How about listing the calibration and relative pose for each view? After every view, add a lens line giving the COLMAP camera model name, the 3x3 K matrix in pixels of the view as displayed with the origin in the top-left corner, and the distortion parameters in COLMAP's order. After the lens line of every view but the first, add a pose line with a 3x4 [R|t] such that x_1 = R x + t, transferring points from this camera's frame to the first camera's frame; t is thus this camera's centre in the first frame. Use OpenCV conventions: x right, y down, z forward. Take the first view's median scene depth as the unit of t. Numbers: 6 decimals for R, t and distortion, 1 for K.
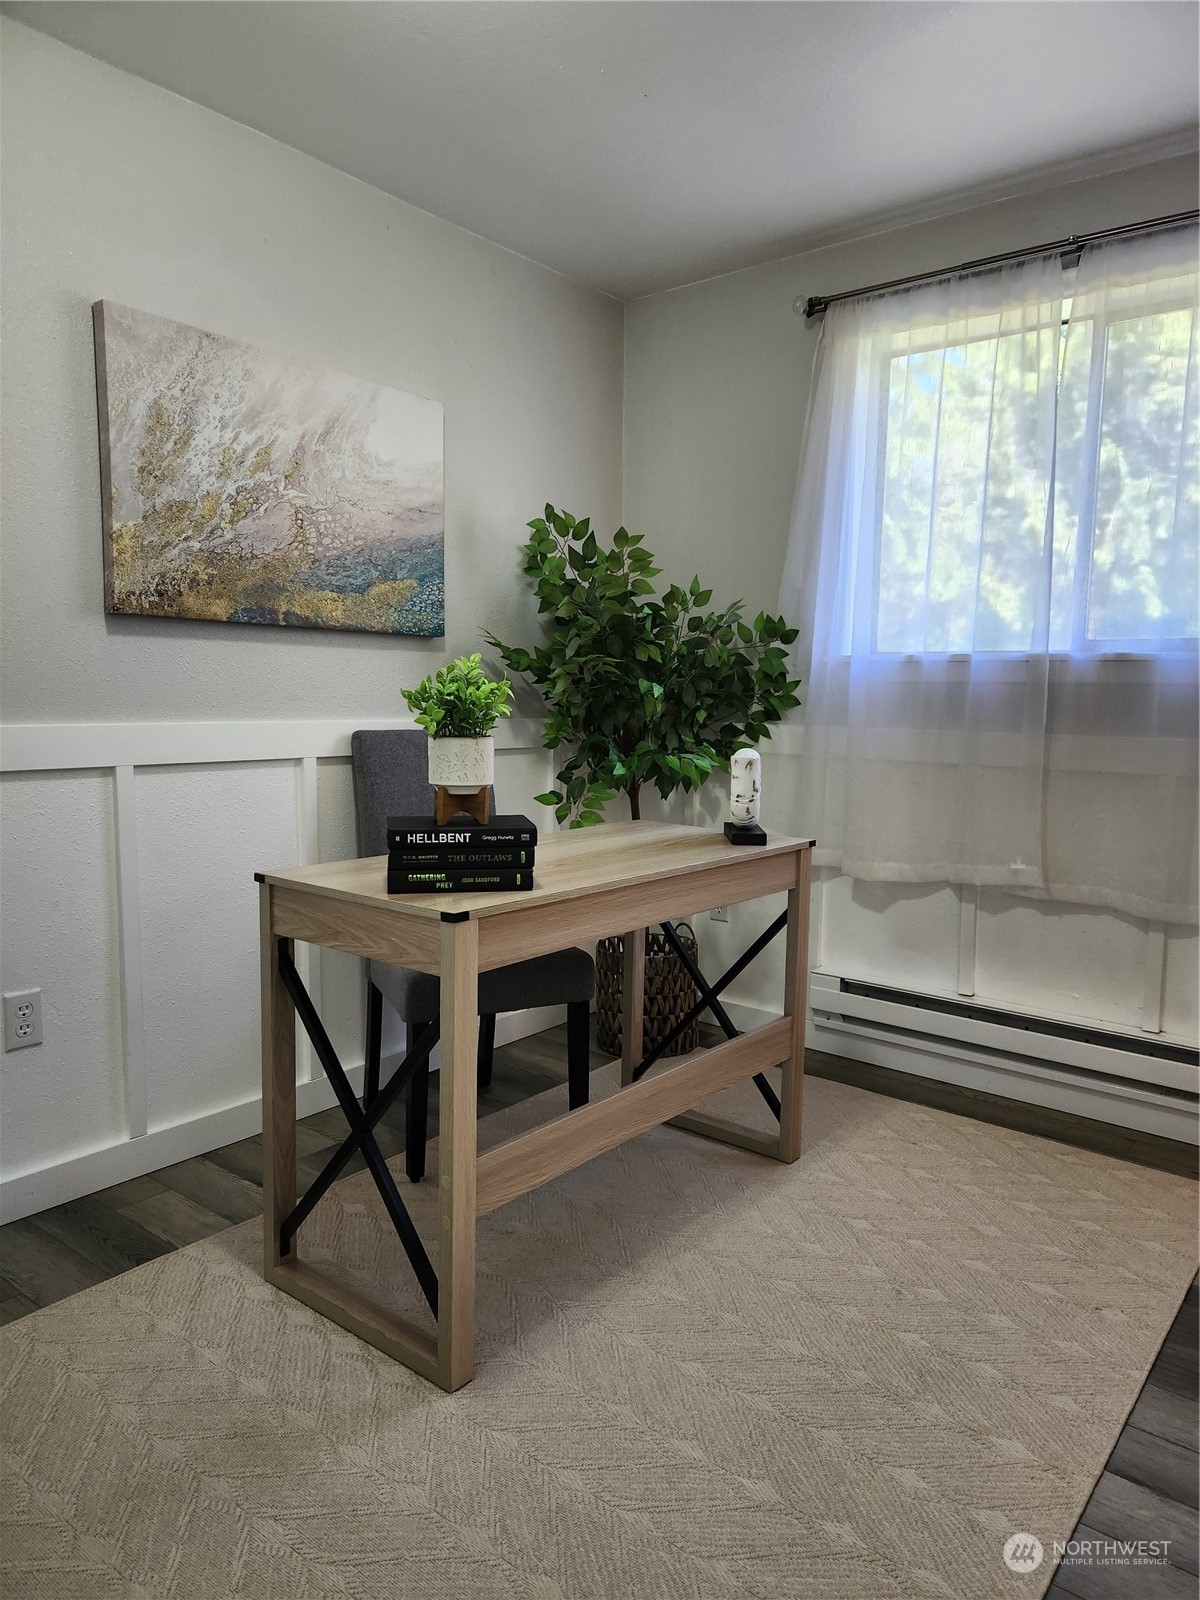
lens RADIAL K [[1075.2, 0, 610.4], [0, 1075.2, 815.7], [0, 0, 1]] dist [0.051862, -0.030708]
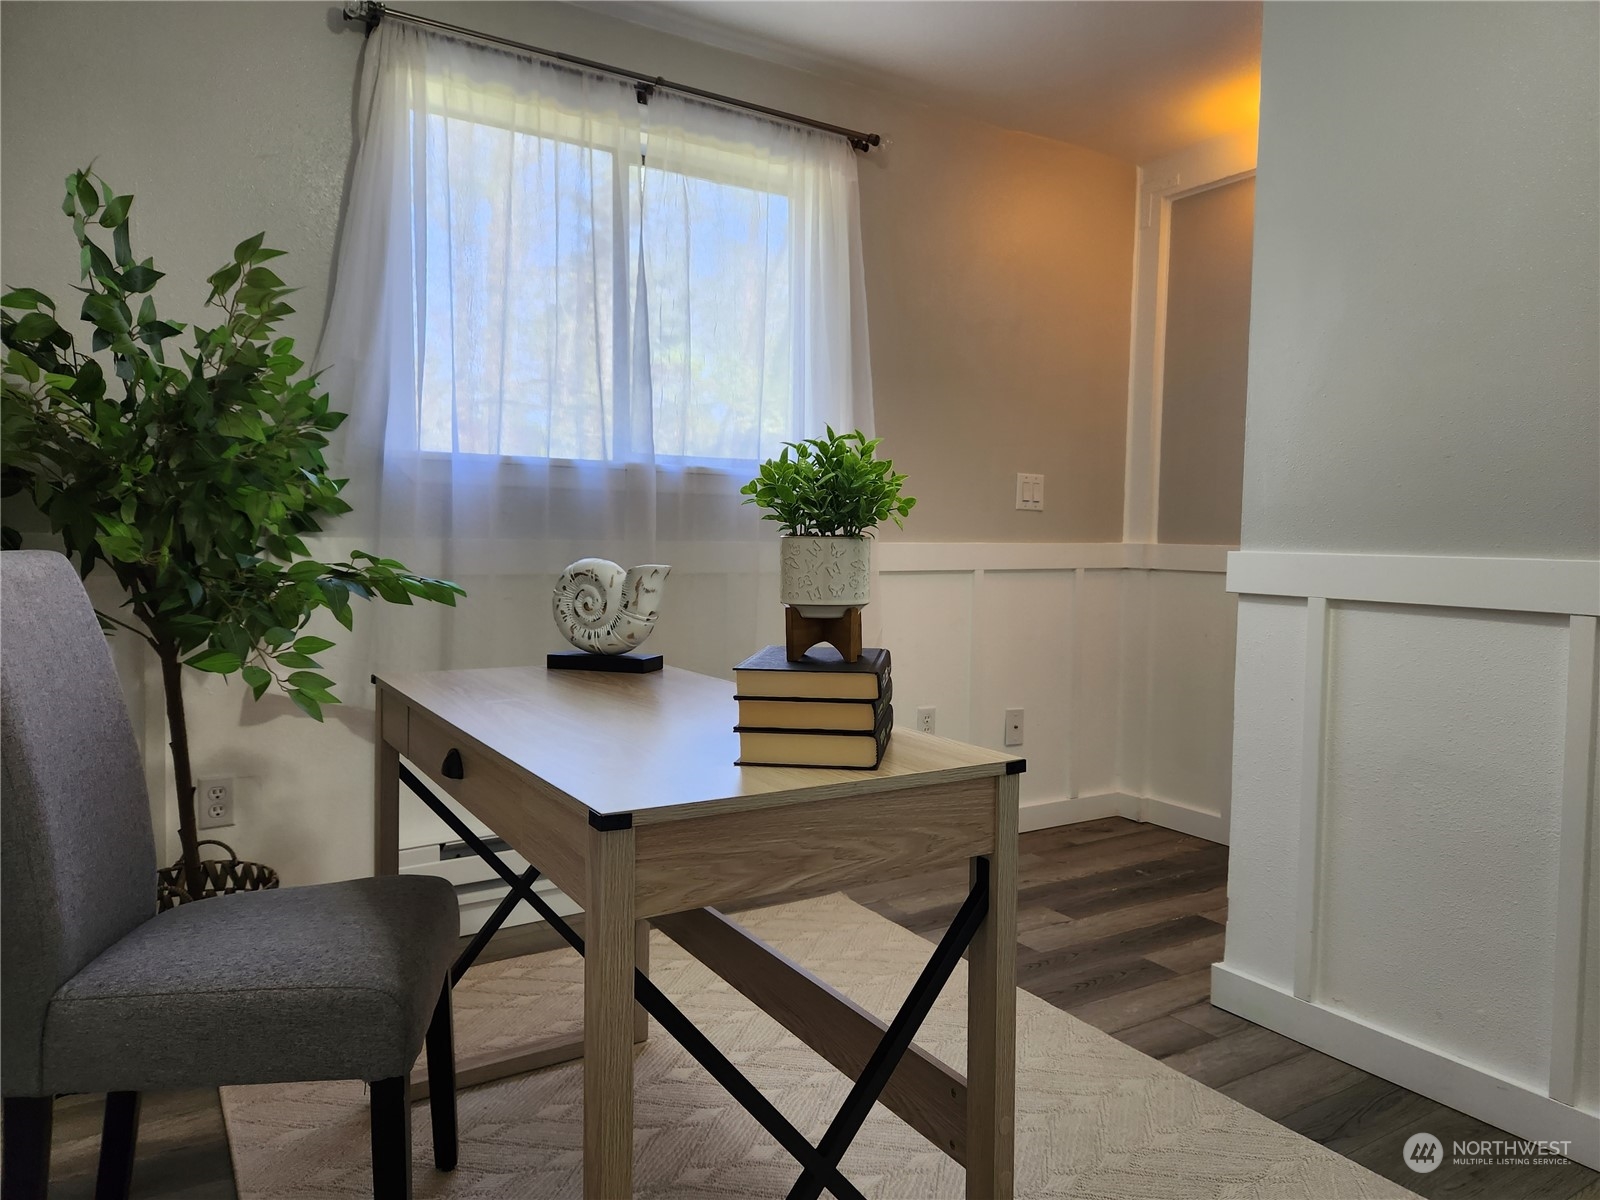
lens RADIAL K [[1075.2, 0, 808.3], [0, 1075.2, 594.1], [0, 0, 1]] dist [0.051862, -0.030708]
pose [[0.331471, -0.061555, 0.941455, -0.525263], [0.104938, 0.994083, 0.028049, -0.035857], [-0.937611, 0.089497, 0.335969, 0.507458]]
